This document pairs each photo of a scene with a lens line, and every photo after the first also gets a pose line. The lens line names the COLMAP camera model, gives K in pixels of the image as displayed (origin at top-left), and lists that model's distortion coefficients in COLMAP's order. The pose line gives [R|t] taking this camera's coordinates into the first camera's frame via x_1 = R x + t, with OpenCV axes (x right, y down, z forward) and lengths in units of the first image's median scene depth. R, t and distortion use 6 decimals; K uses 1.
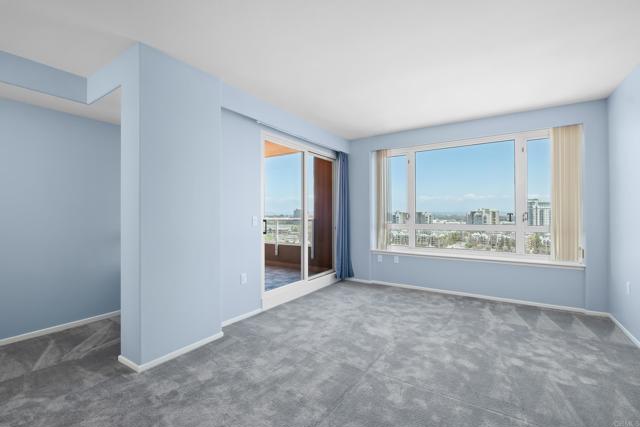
lens RADIAL K [[281.7, 0, 320.0], [0, 281.7, 213.5], [0, 0, 1]] dist [-0.000561, 0.000104]
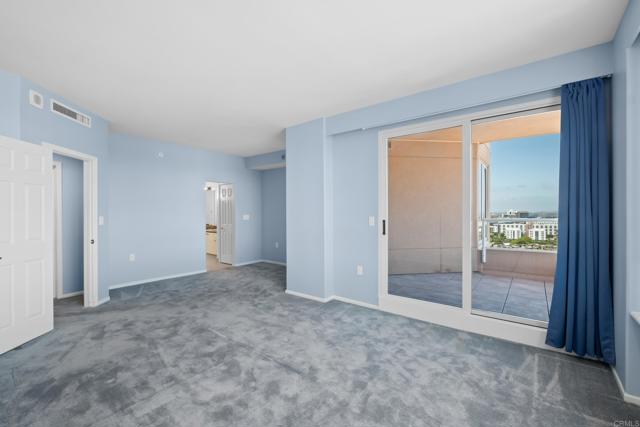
lens RADIAL K [[281.7, 0, 320.0], [0, 281.7, 213.5], [0, 0, 1]] dist [-0.000561, 0.000104]
pose [[-0.087006, 0.004246, -0.996199, 0.995637], [-0.000936, 0.999990, 0.004344, -0.009760], [0.996207, 0.001311, -0.087001, 1.041944]]
